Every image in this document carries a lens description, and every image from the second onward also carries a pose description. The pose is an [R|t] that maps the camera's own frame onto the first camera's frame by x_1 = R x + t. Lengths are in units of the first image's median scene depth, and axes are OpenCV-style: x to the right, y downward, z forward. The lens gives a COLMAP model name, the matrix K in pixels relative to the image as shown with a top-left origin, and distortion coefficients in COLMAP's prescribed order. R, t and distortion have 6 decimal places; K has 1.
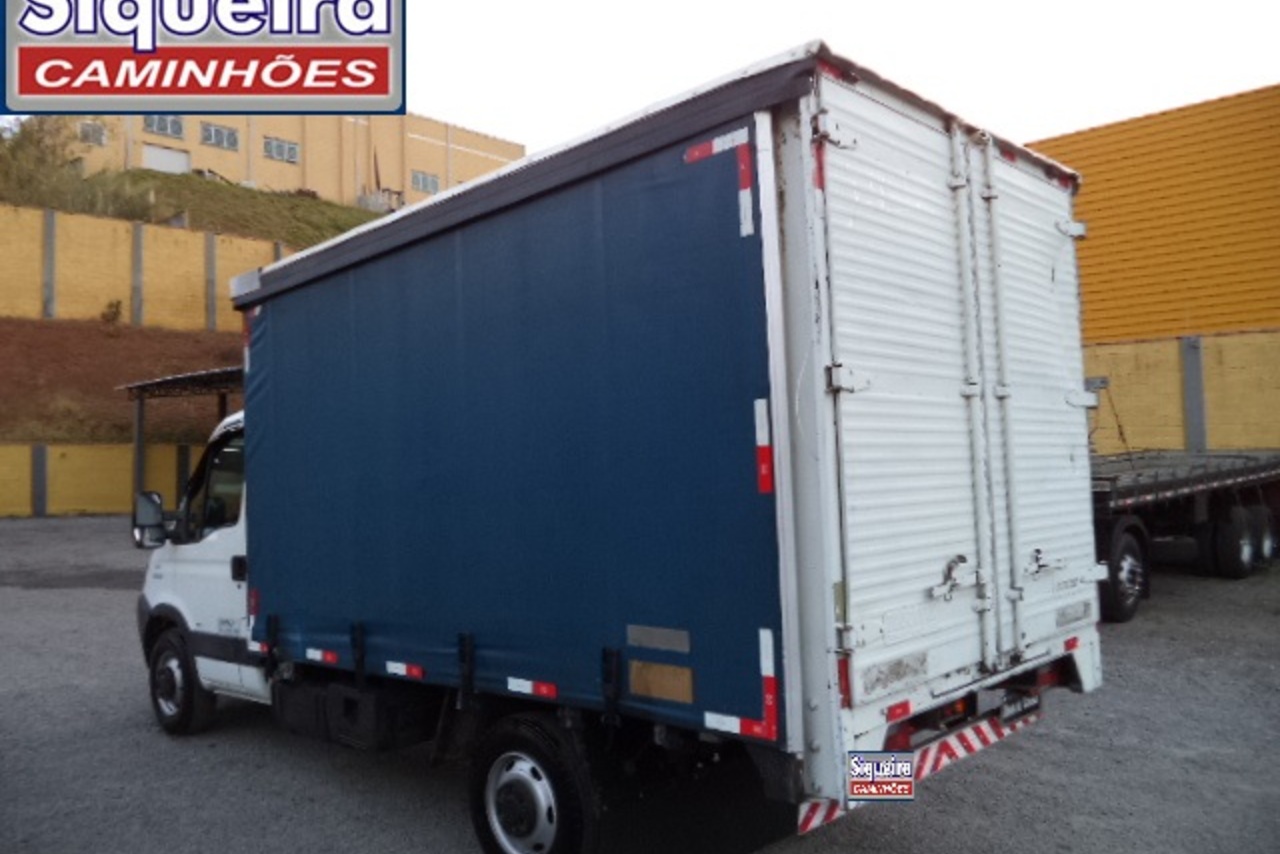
lens RADIAL K [[988.5, 0, 640.0], [0, 988.5, 427.0], [0, 0, 1]] dist [-0.003808, -0.079363]
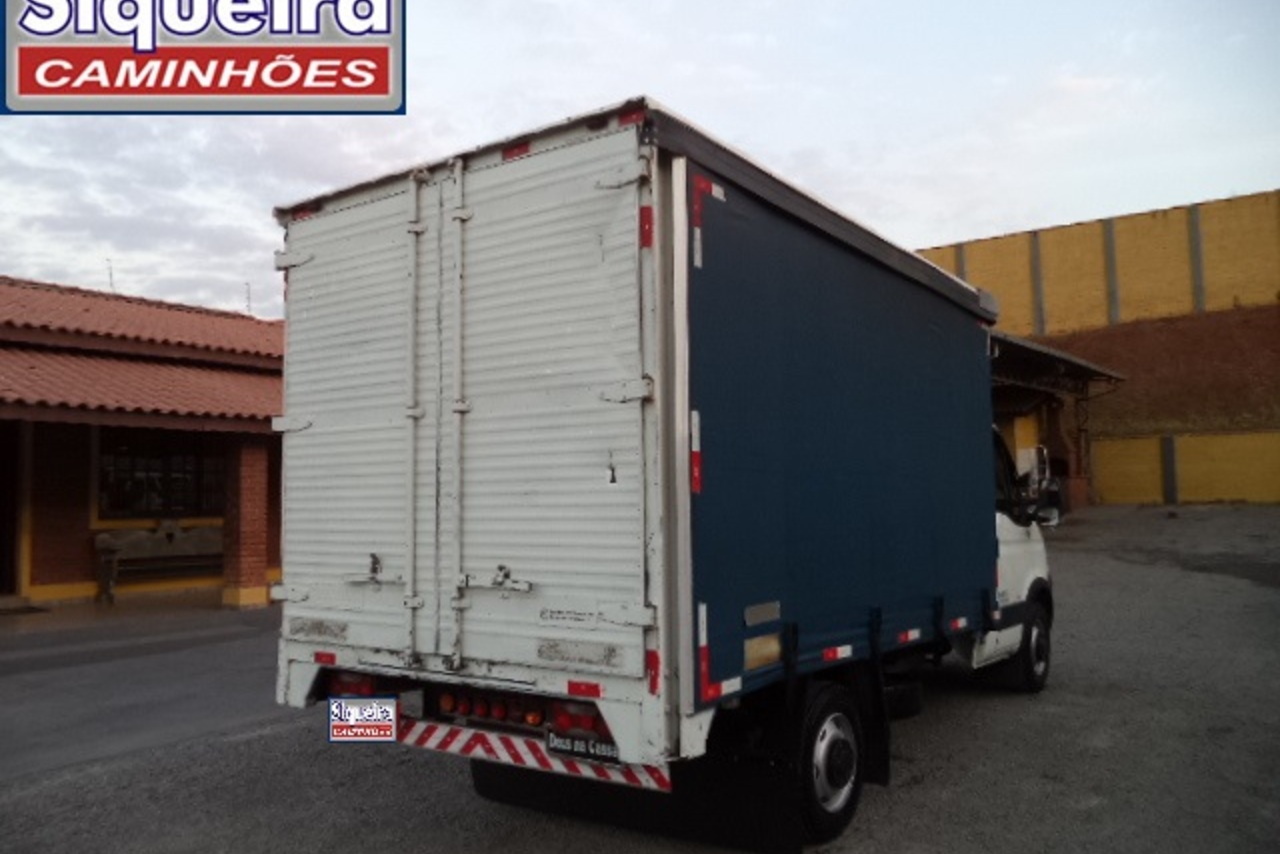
lens RADIAL K [[988.5, 0, 640.0], [0, 988.5, 427.0], [0, 0, 1]] dist [-0.003808, -0.079363]
pose [[0.169109, -0.044344, -0.984599, 1.608681], [0.061324, 0.997525, -0.034393, 0.037324], [0.983688, -0.054564, 0.171410, 1.143912]]
